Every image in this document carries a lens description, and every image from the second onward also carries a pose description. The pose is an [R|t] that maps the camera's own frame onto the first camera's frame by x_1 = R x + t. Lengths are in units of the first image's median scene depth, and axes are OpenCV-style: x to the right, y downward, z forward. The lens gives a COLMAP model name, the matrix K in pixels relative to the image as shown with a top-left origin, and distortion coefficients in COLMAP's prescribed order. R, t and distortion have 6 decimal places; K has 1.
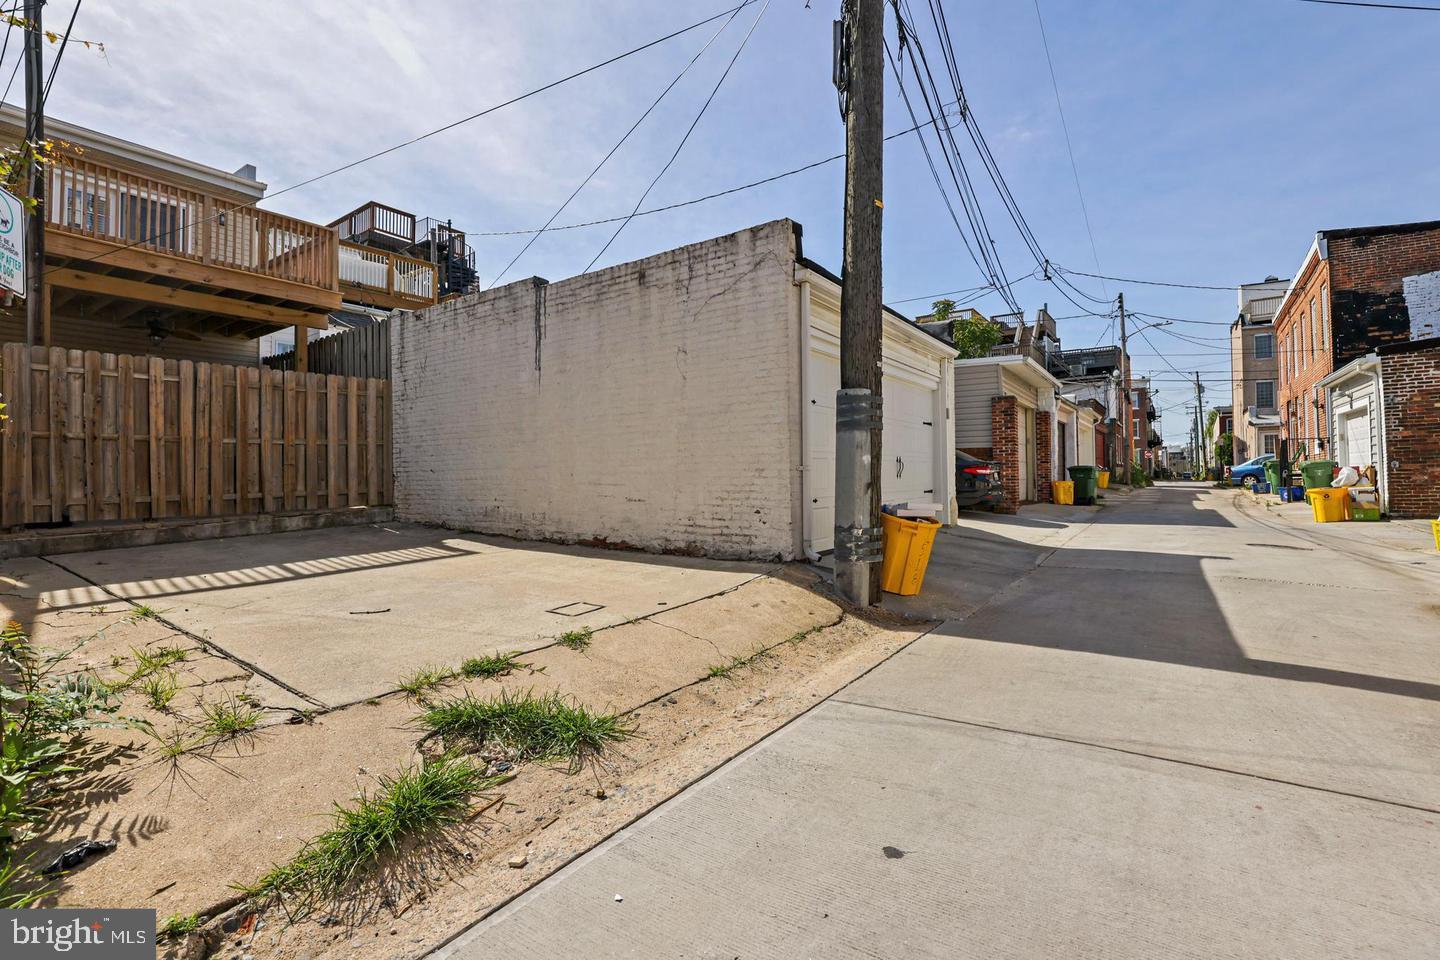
lens RADIAL K [[664.0, 0, 720.0], [0, 664.0, 480.0], [0, 0, 1]] dist [-0.027894, 0.000342]
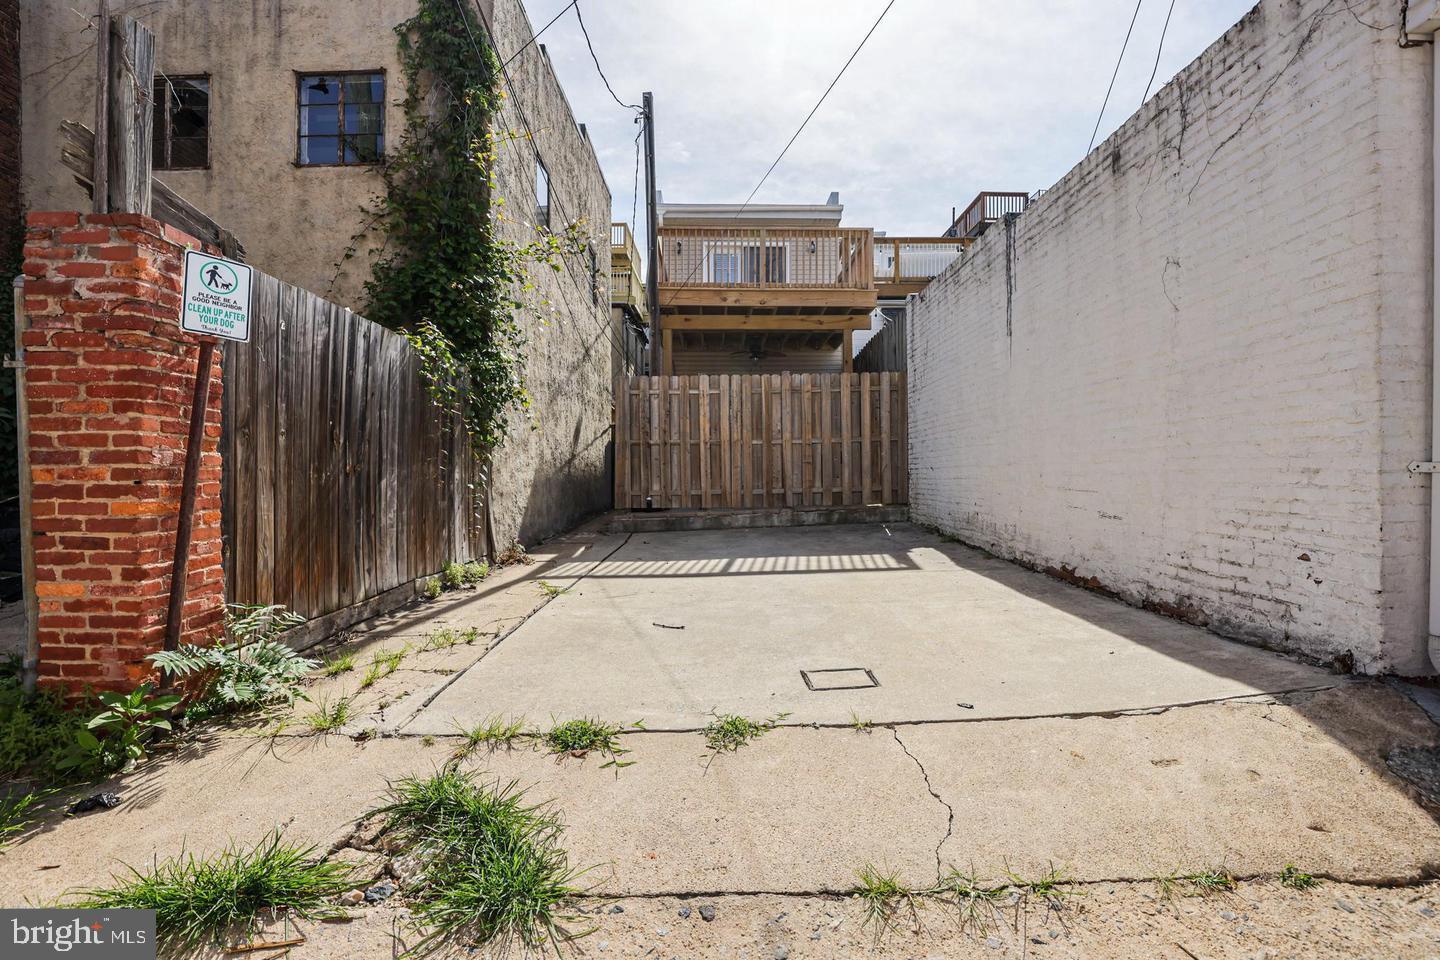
lens RADIAL K [[662.8, 0, 723.0], [0, 662.8, 489.0], [0, 0, 1]] dist [-0.043390, 0.009063]
pose [[0.579766, 0.024839, -0.814404, 0.170167], [-0.005314, 0.999629, 0.026706, -0.010939], [0.814766, -0.011156, 0.579683, 0.338543]]
